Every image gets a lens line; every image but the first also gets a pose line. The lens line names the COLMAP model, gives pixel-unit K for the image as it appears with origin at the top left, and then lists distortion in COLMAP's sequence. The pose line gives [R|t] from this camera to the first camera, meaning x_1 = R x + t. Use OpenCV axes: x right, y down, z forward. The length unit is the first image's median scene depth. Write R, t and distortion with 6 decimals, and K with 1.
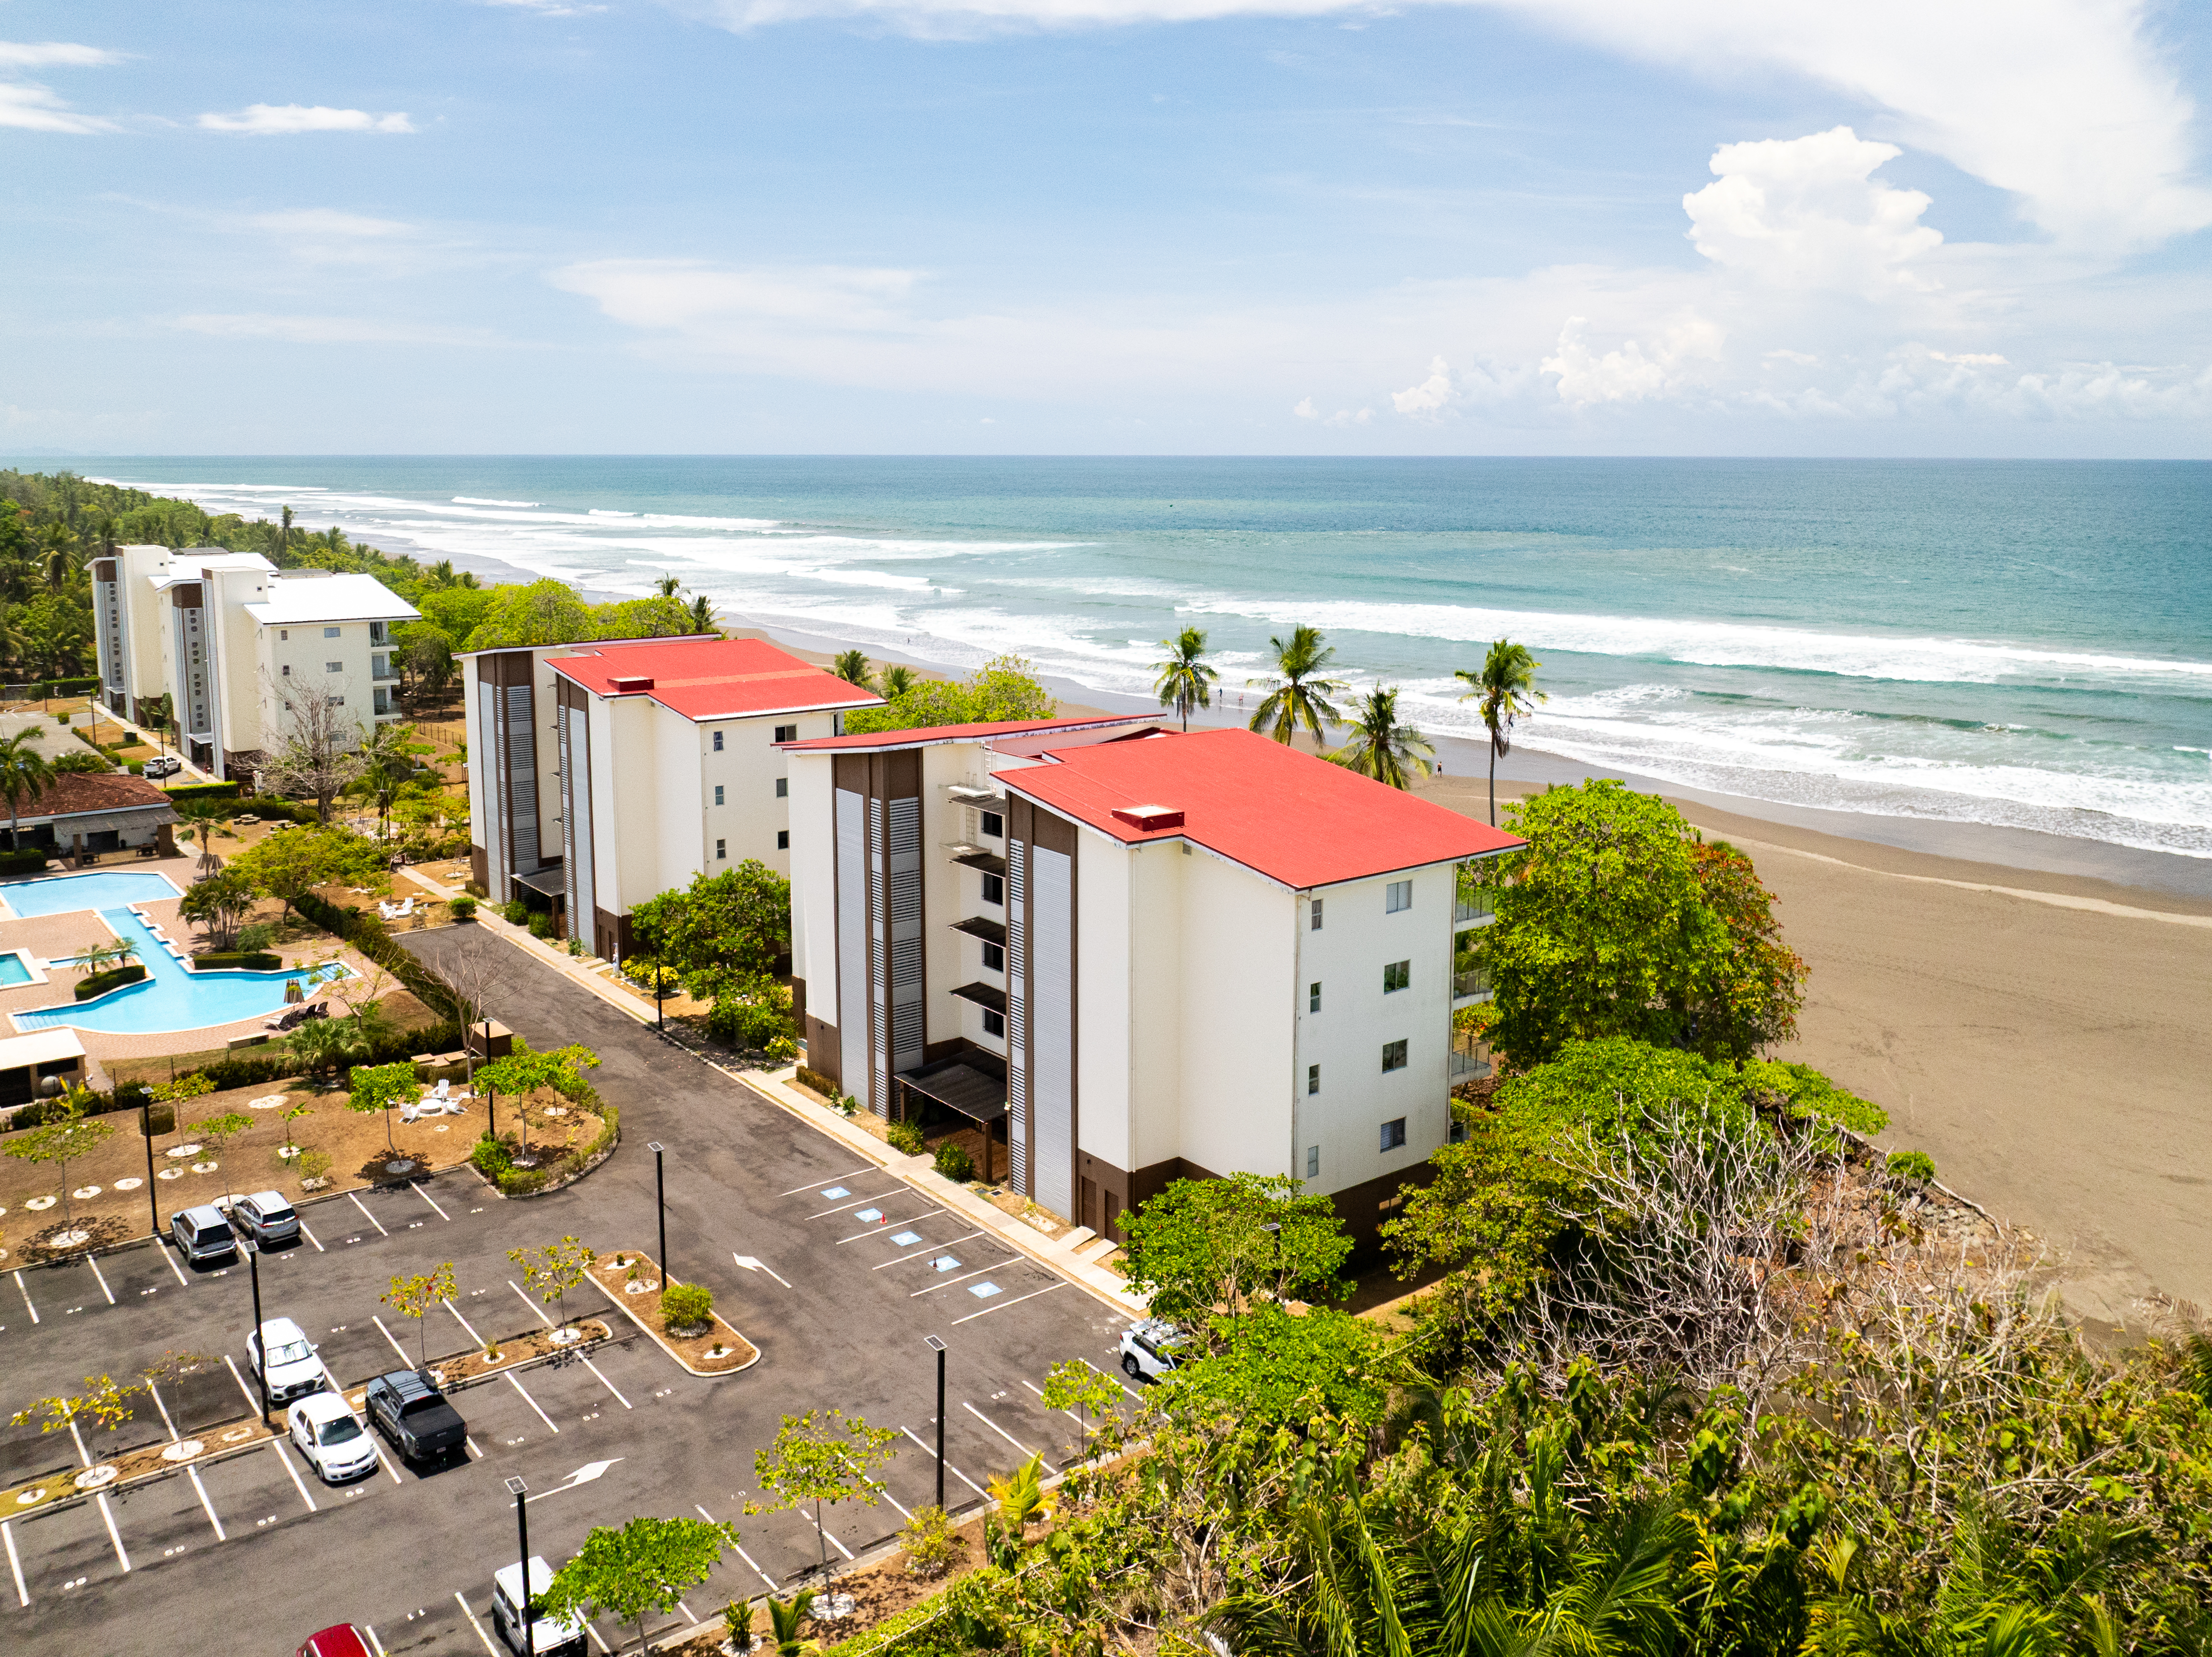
lens RADIAL K [[1824.9, 0, 892.1], [0, 1824.9, 698.6], [0, 0, 1]] dist [-0.024402, -0.033647]
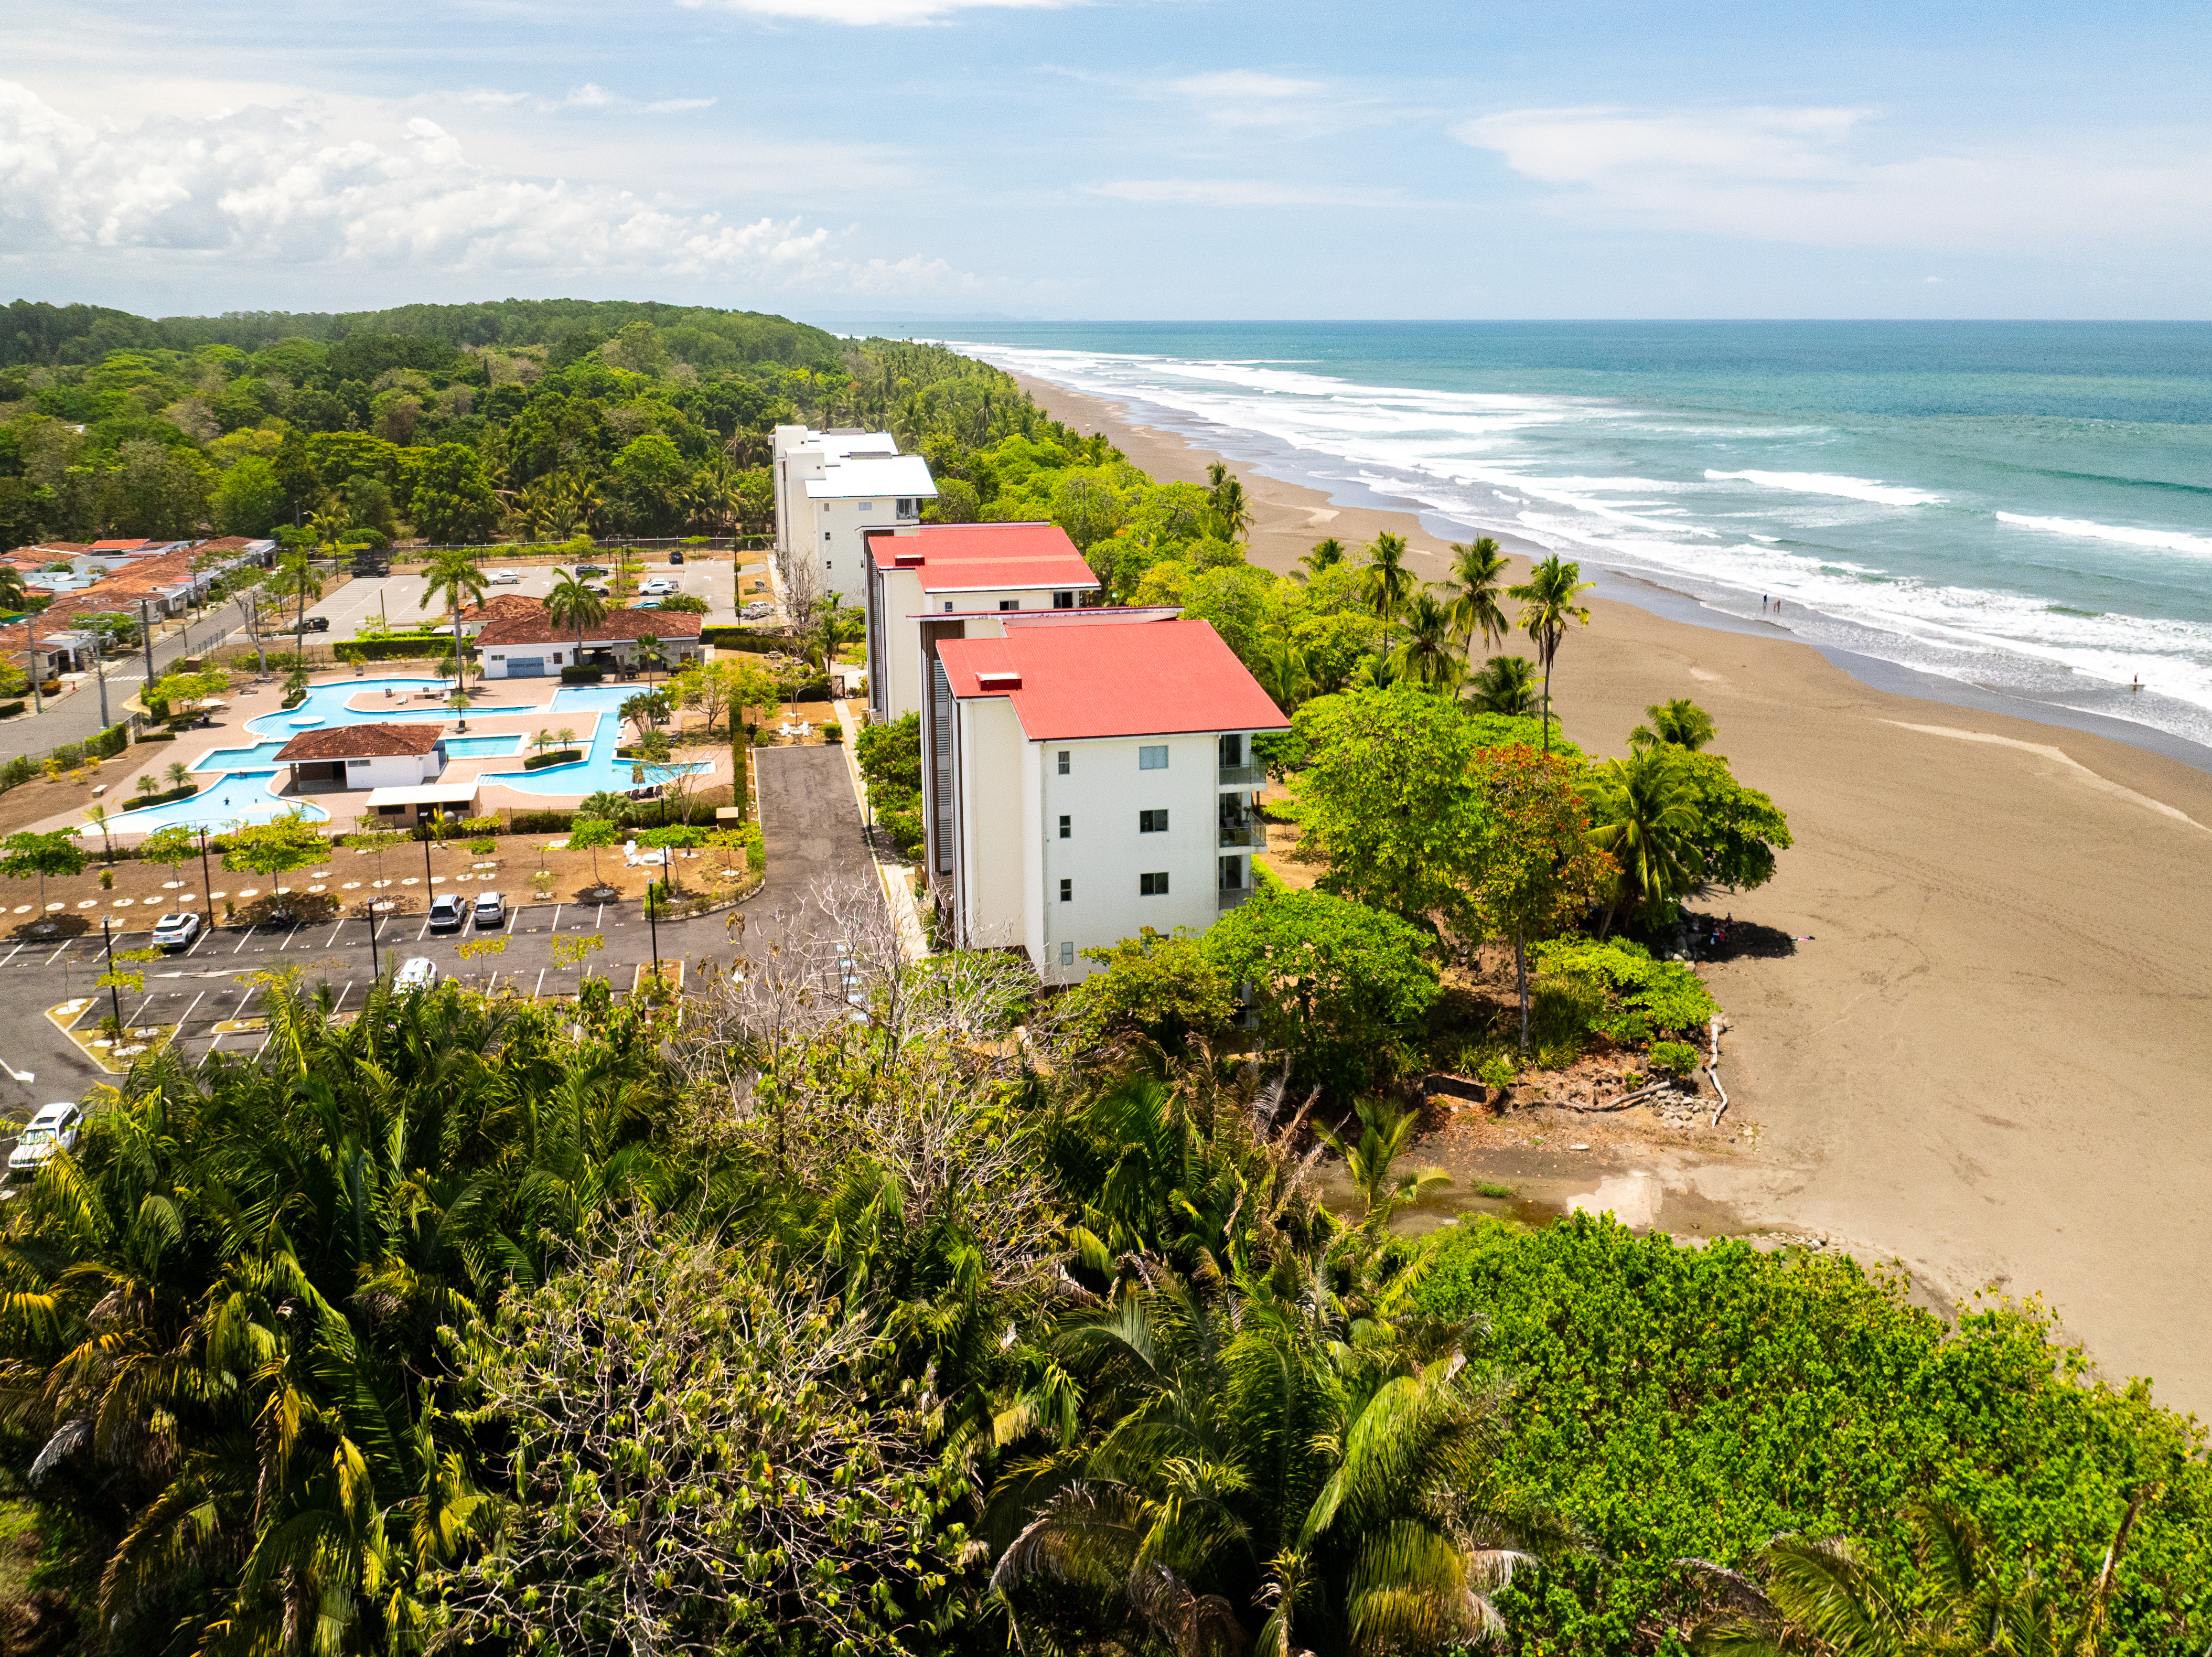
lens RADIAL K [[1824.9, 0, 892.1], [0, 1824.9, 698.6], [0, 0, 1]] dist [-0.024402, -0.033647]
pose [[0.897111, 0.080114, -0.434480, 0.482114], [-0.049251, 0.995427, 0.081854, -0.018865], [0.439051, -0.052033, 0.896954, -0.151674]]
